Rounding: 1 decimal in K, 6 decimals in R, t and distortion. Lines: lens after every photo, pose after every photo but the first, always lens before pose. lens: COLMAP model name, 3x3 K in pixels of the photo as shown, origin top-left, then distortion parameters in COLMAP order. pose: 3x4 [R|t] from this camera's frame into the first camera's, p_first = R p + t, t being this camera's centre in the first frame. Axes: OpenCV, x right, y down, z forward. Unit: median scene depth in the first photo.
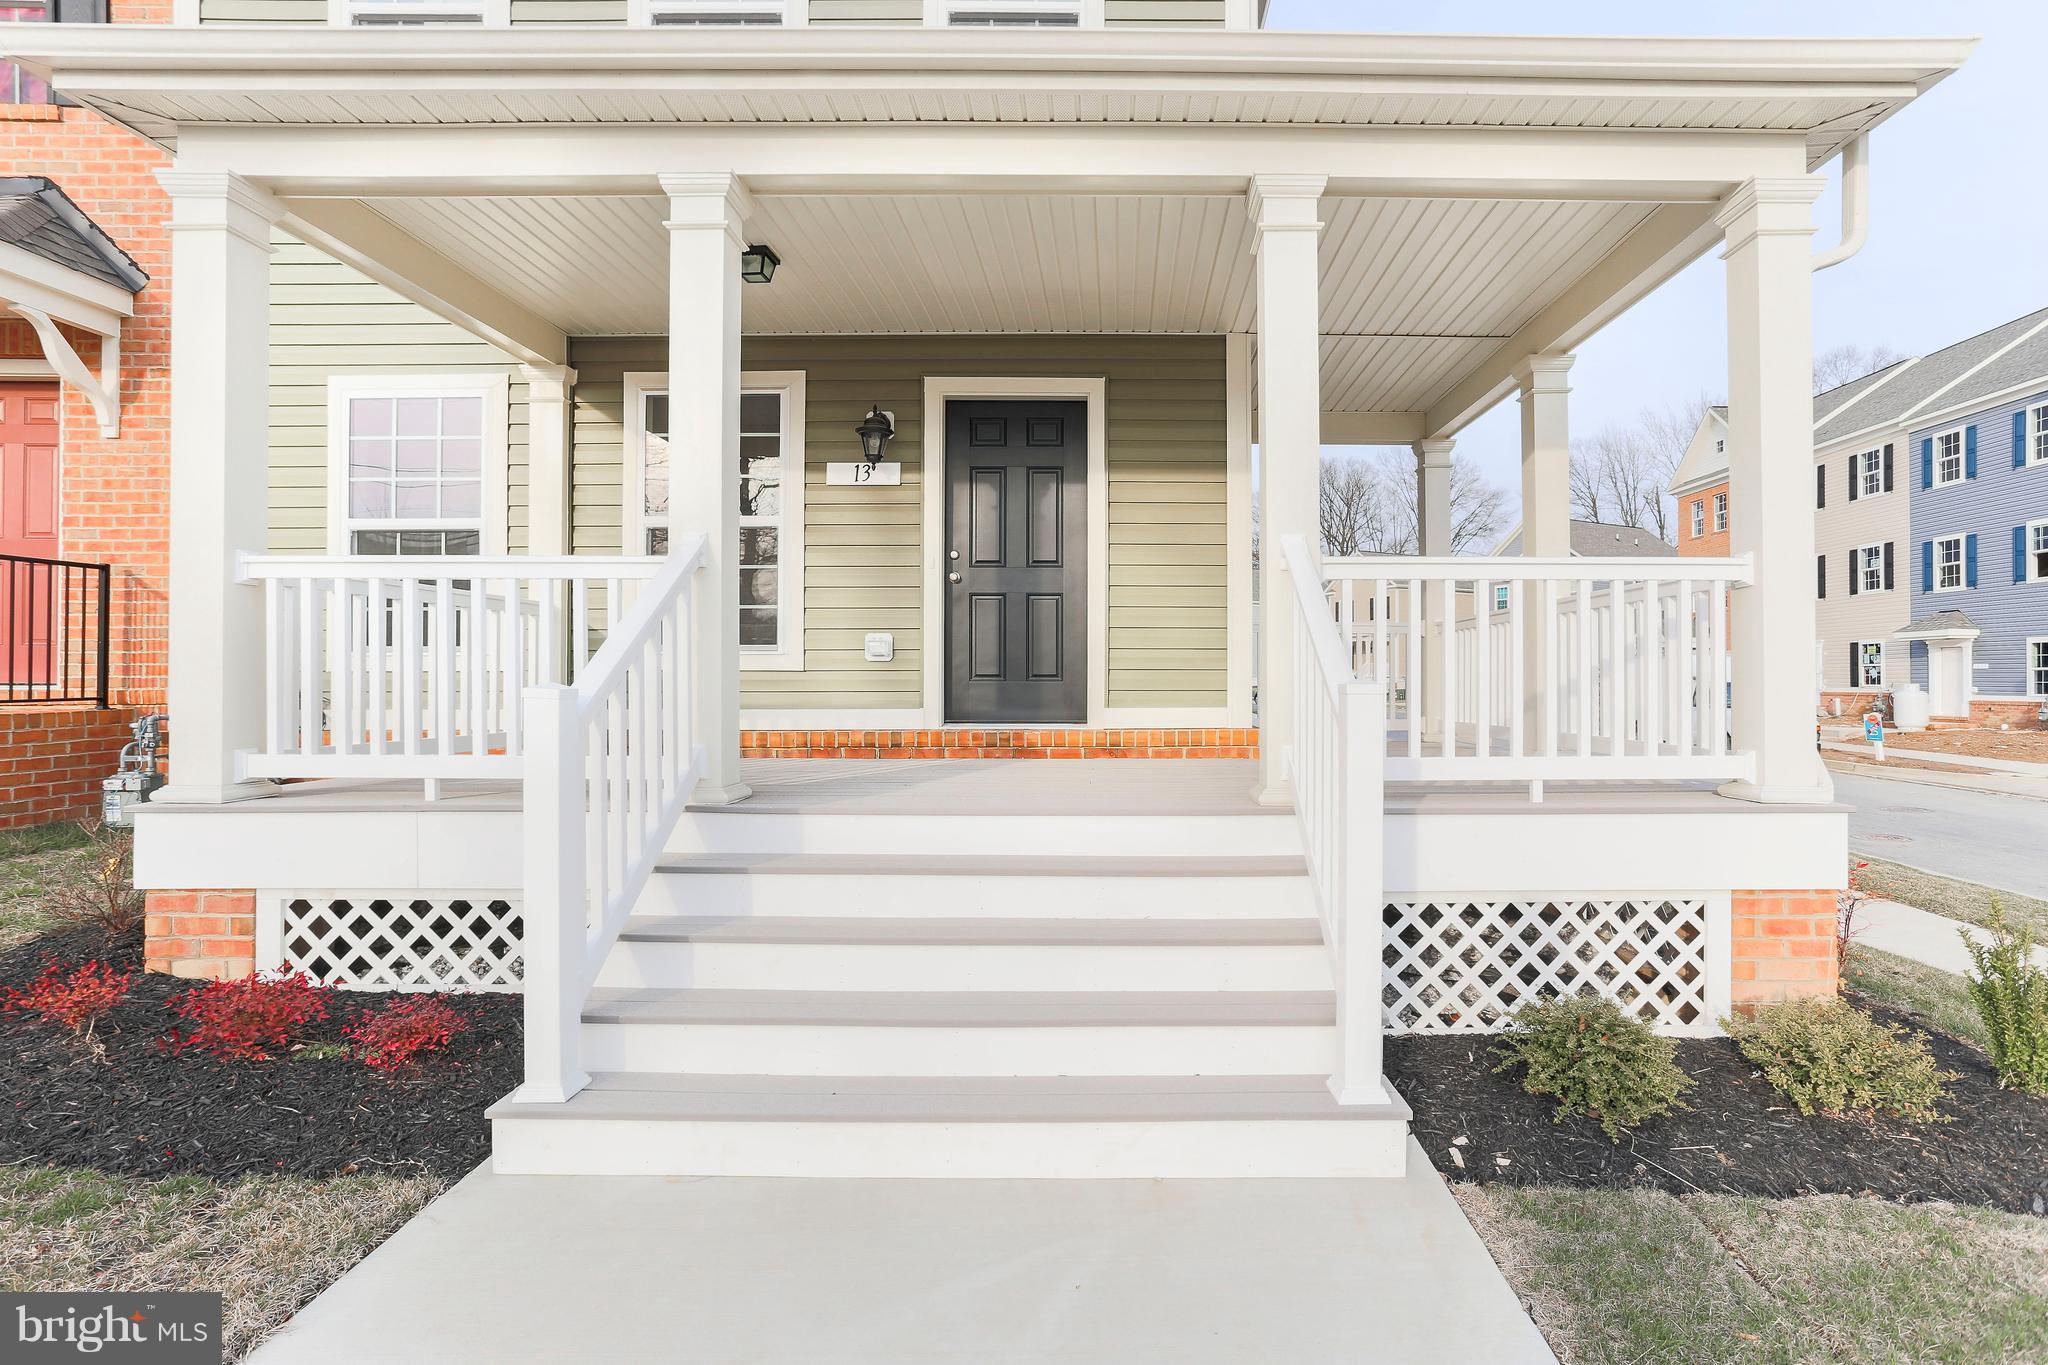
lens RADIAL K [[1003.8, 0, 1005.6], [0, 1003.8, 686.2], [0, 0, 1]] dist [-0.050790, 0.033767]
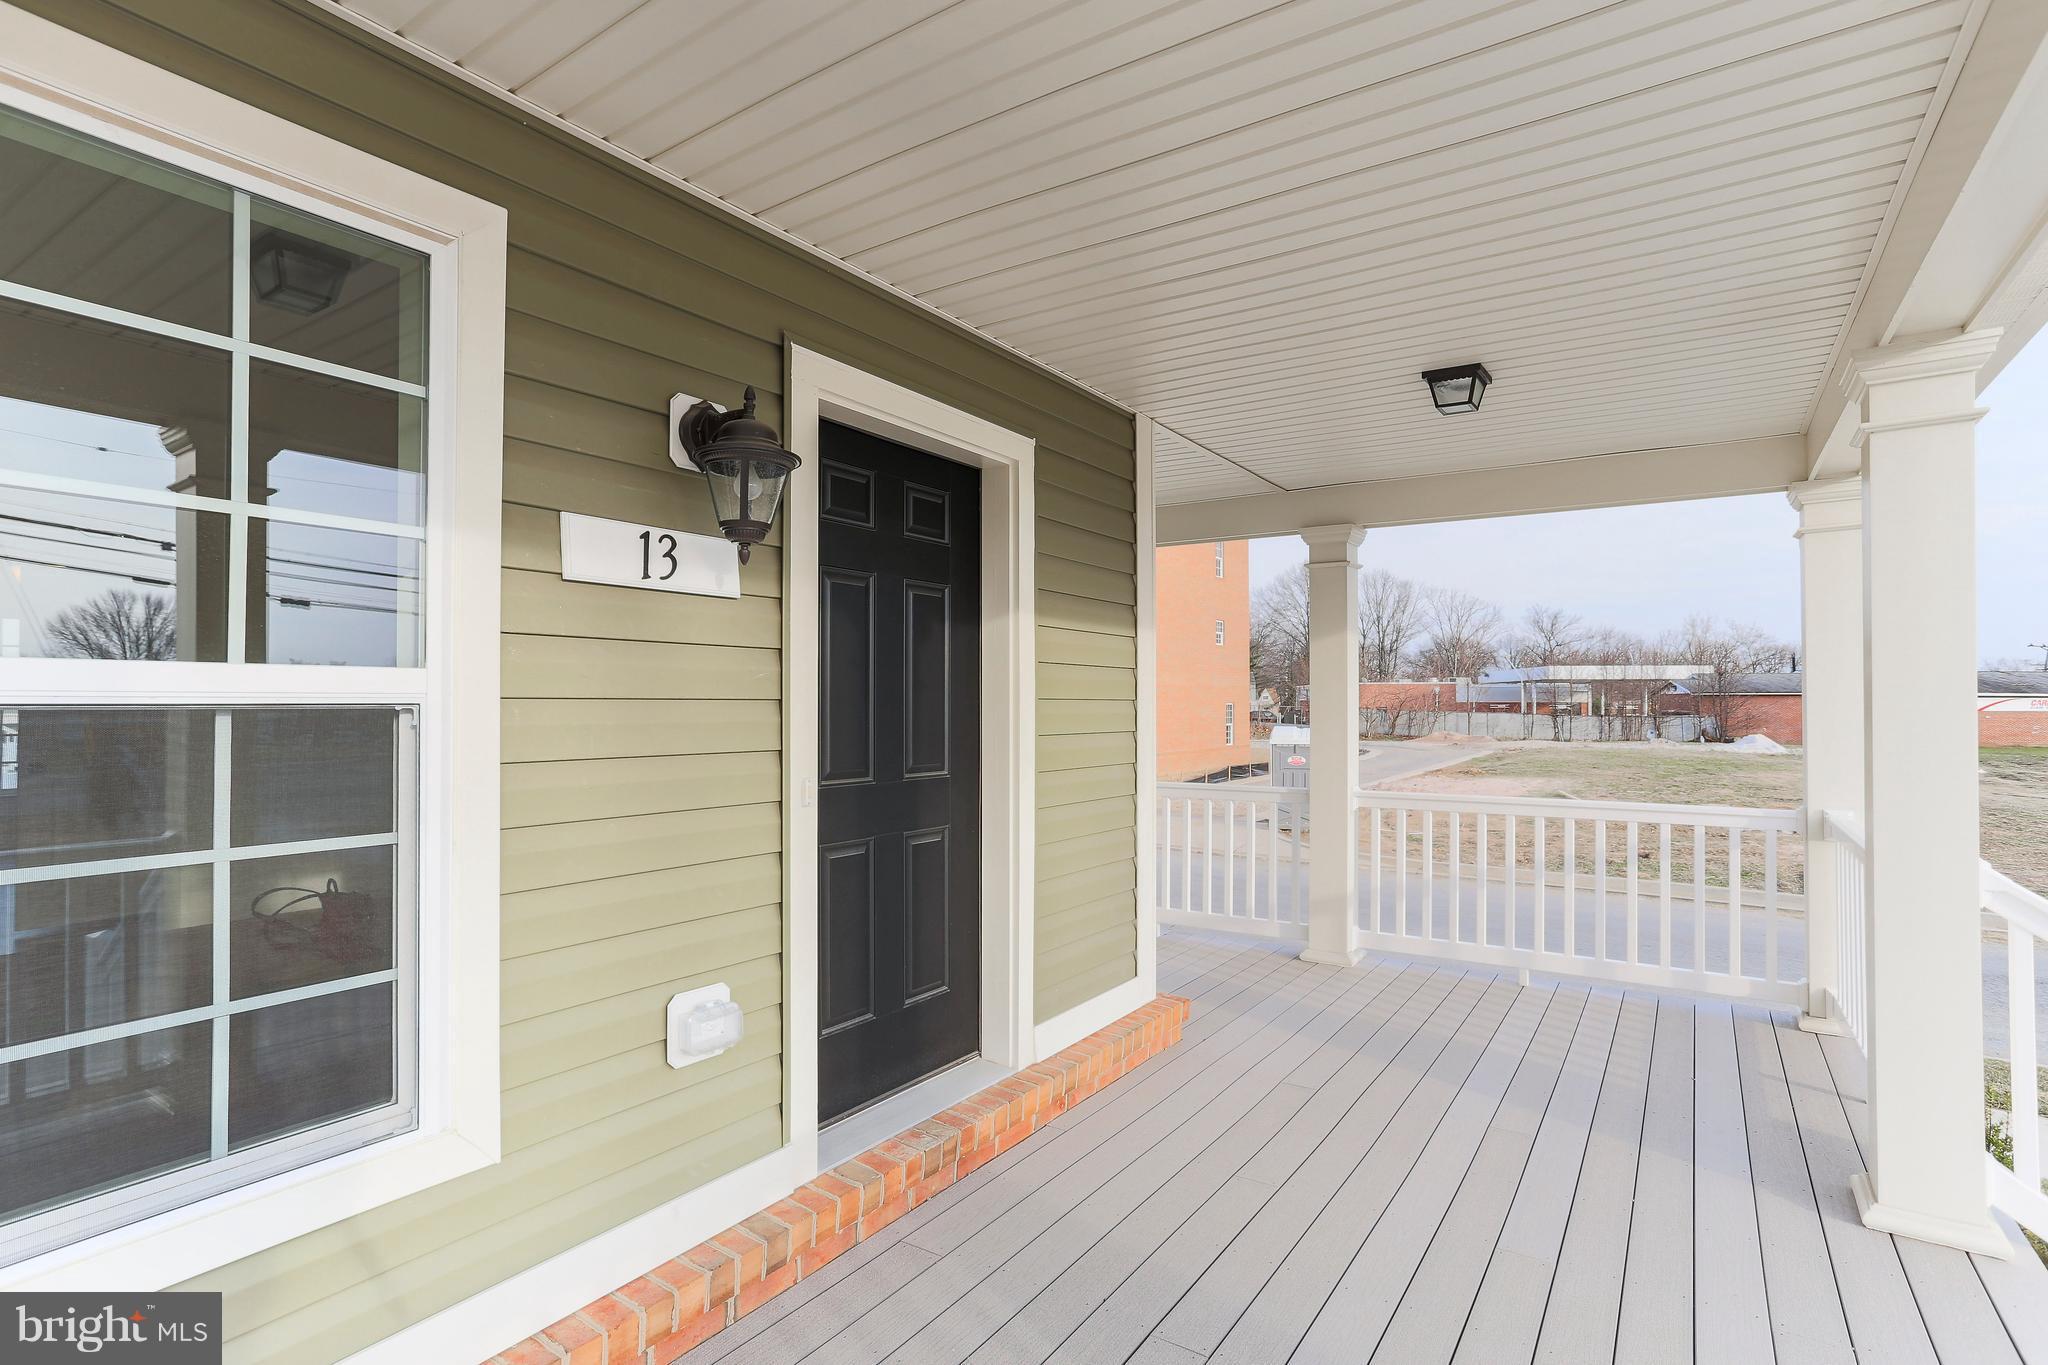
lens RADIAL K [[1003.8, 0, 1005.6], [0, 1003.8, 686.2], [0, 0, 1]] dist [-0.050790, 0.033767]
pose [[0.563154, 0.011544, 0.826271, -0.373541], [0.004734, 0.999841, -0.017196, -0.158160], [-0.826339, 0.013596, 0.563010, 0.690562]]
